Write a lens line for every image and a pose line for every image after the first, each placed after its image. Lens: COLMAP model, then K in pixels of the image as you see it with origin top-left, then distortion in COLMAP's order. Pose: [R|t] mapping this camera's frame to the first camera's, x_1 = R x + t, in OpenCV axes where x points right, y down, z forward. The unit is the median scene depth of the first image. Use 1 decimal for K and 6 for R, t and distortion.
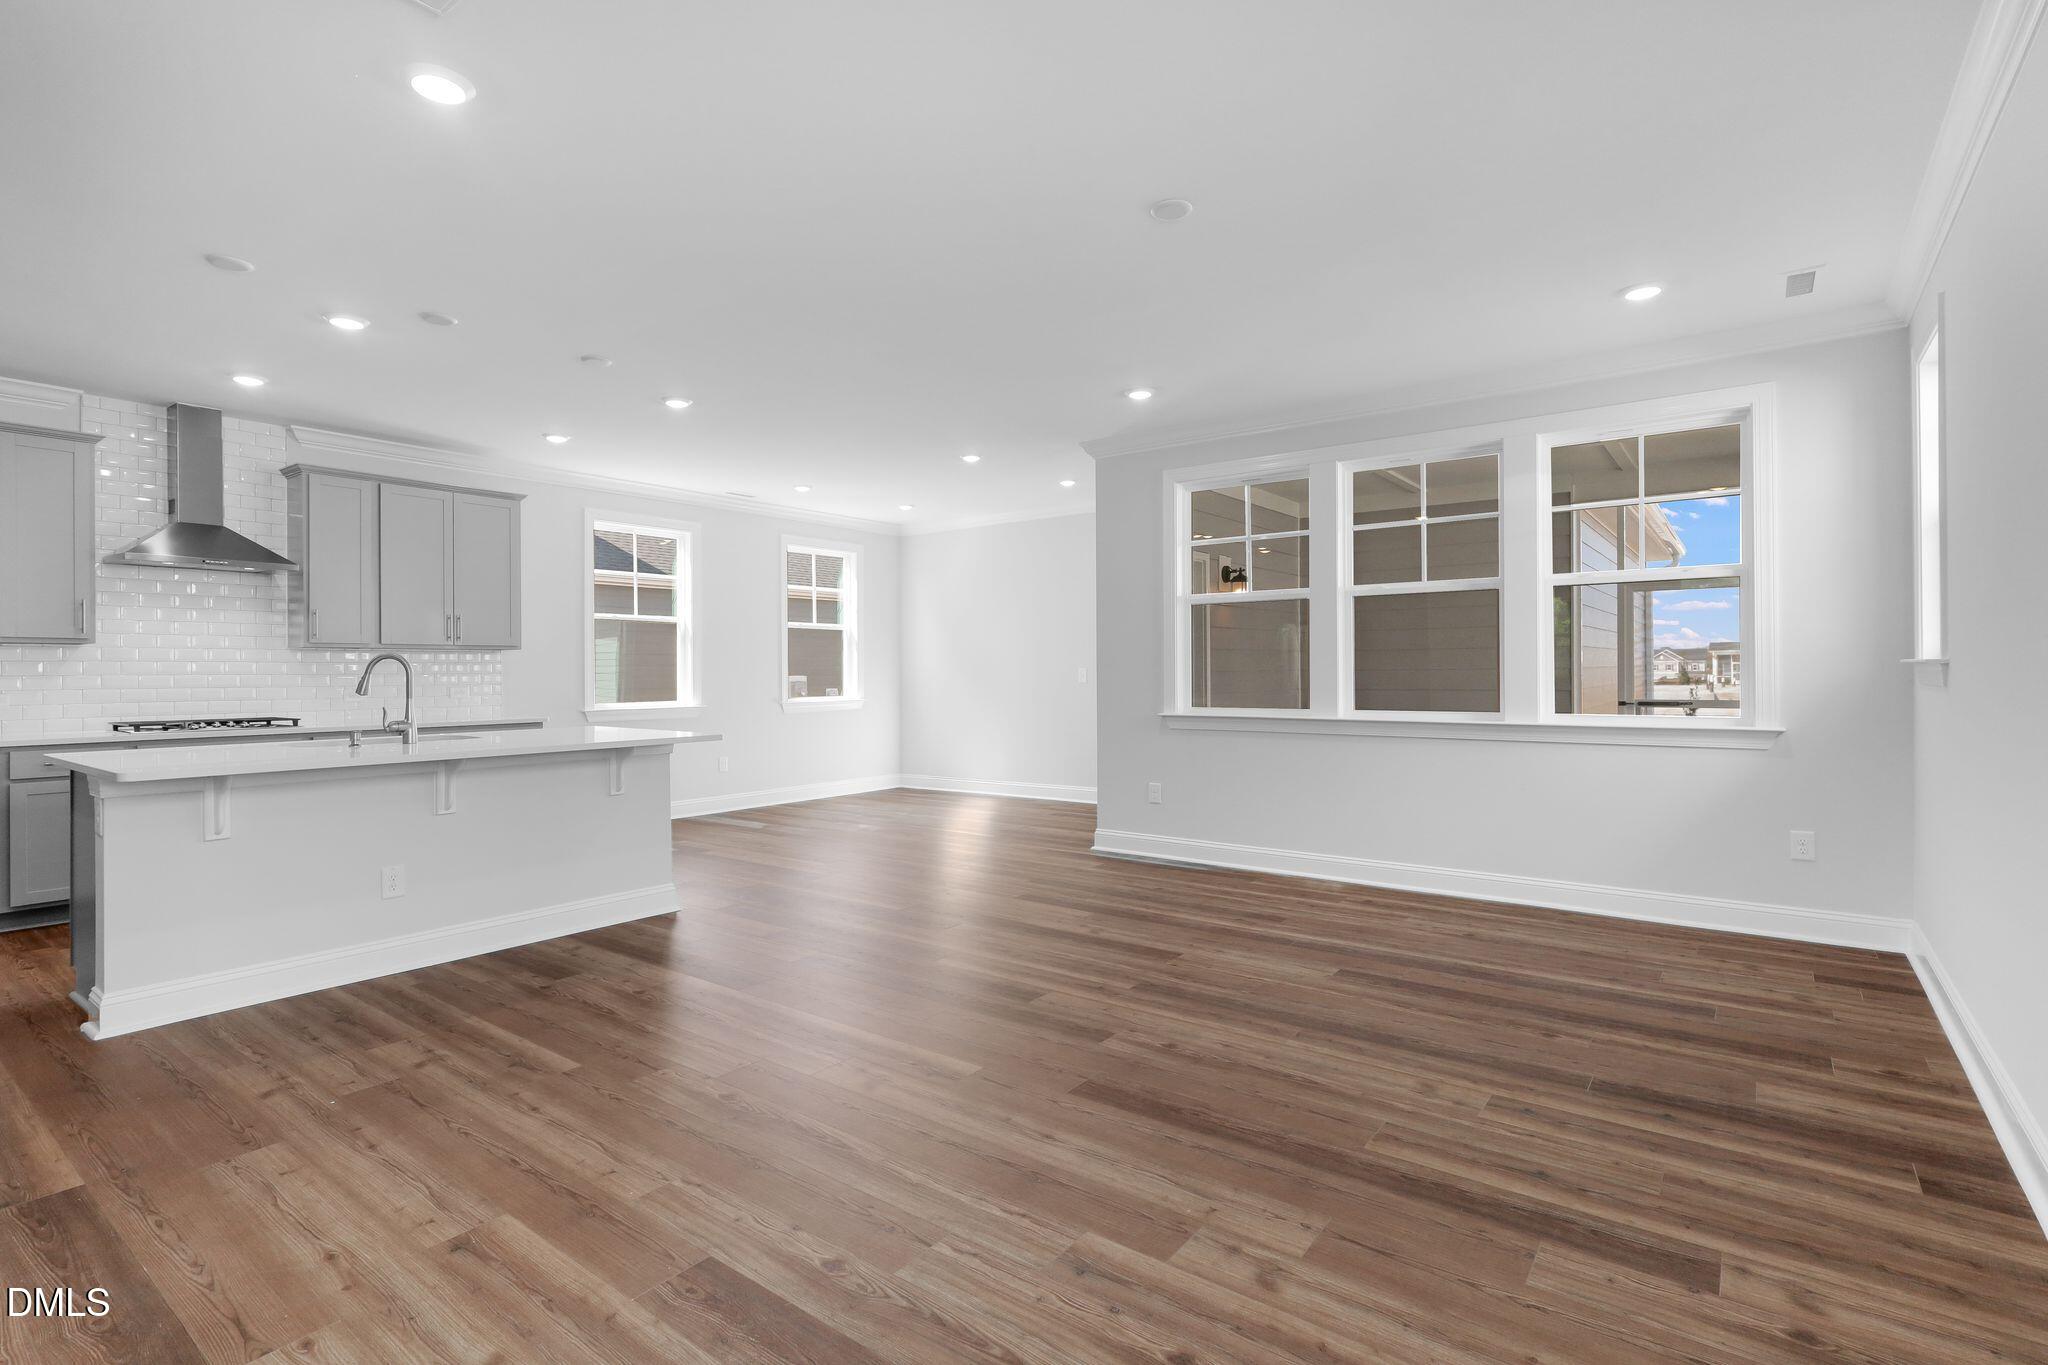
lens RADIAL K [[976.7, 0, 1008.6], [0, 976.7, 664.3], [0, 0, 1]] dist [-0.000436, 0.000040]
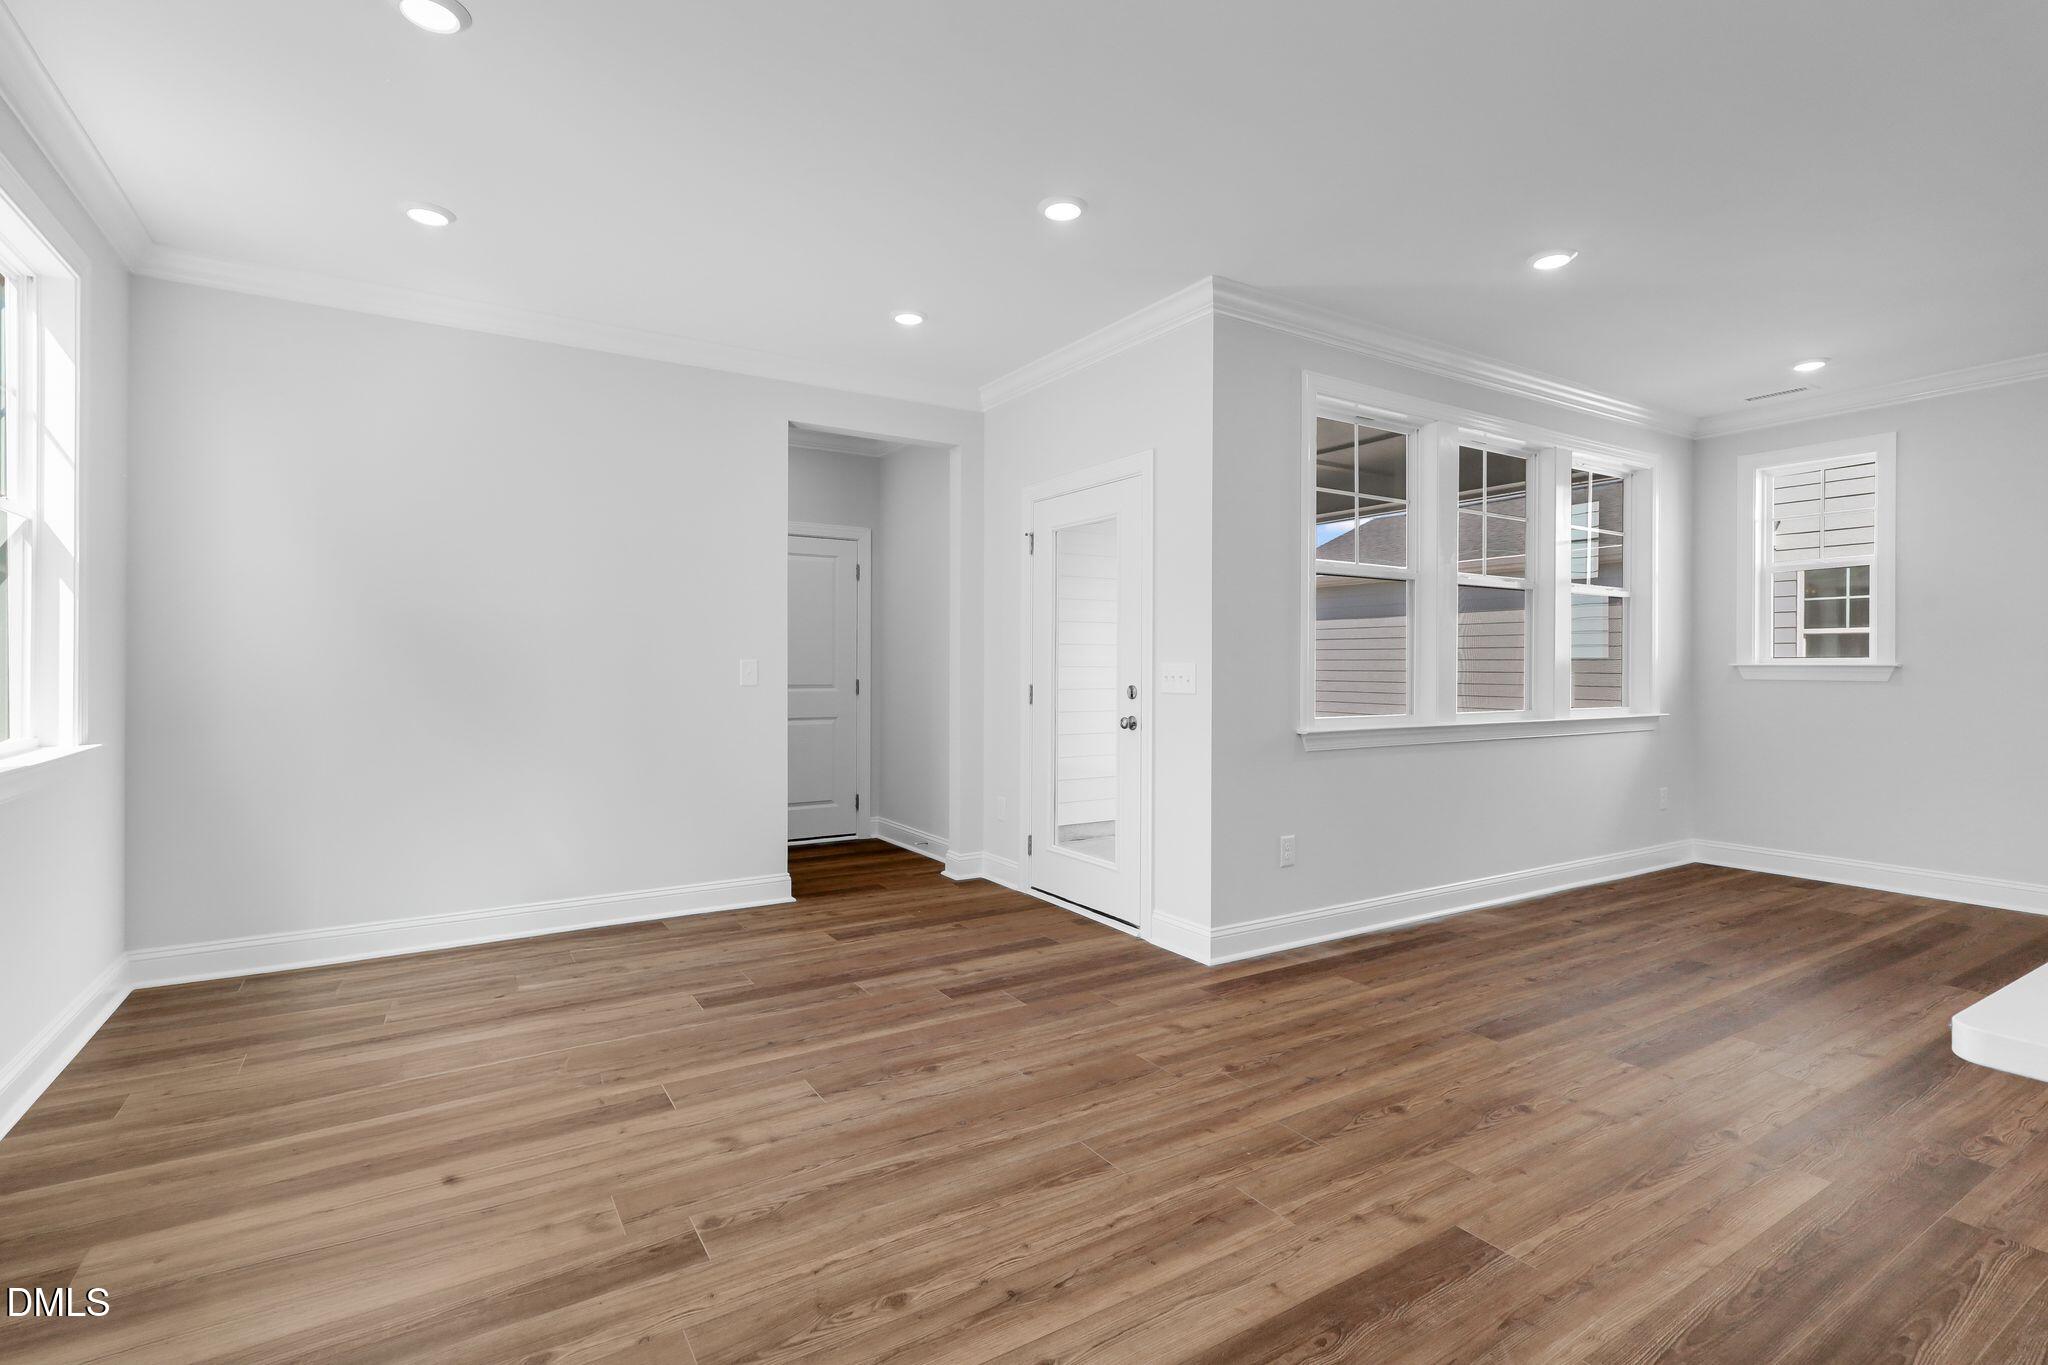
lens RADIAL K [[963.5, 0, 1014.6], [0, 963.5, 671.5], [0, 0, 1]] dist [-0.000177, 0.000325]
pose [[0.349200, 0.003717, 0.937041, -0.743458], [-0.010361, 0.999946, -0.000105, 0.015677], [-0.936991, -0.009672, 0.349220, 1.327737]]
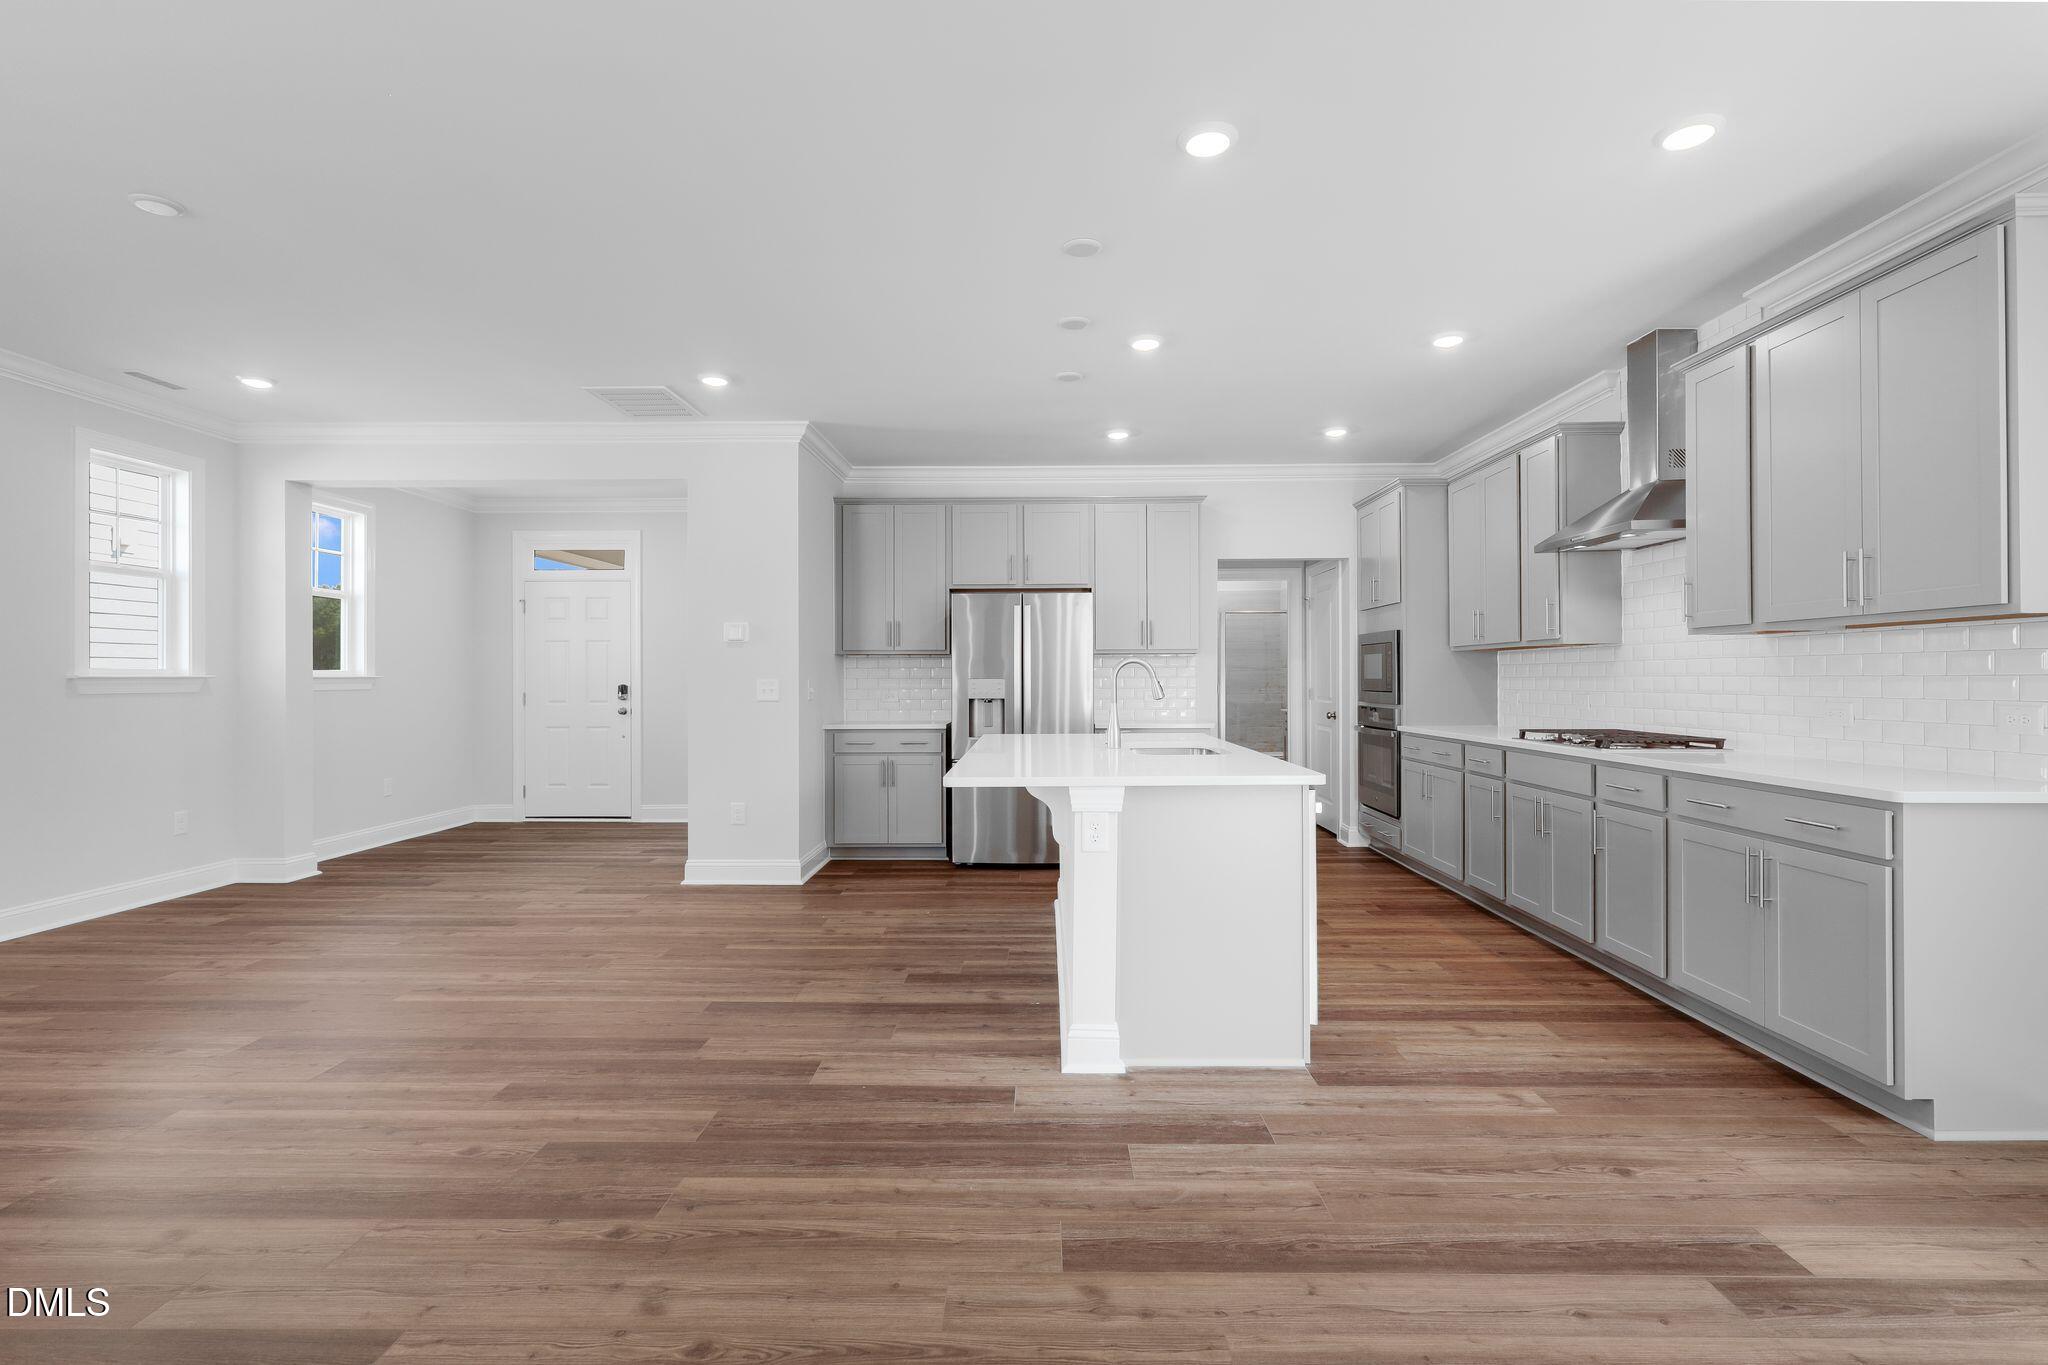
lens RADIAL K [[949.4, 0, 1032.3], [0, 949.4, 678.0], [0, 0, 1]] dist [0.000573, 0.000621]
pose [[-0.797257, 0.008048, -0.603586, 0.033304], [0.012206, 0.999922, -0.002789, 0.011162], [0.603516, -0.009591, -0.797293, 1.625699]]
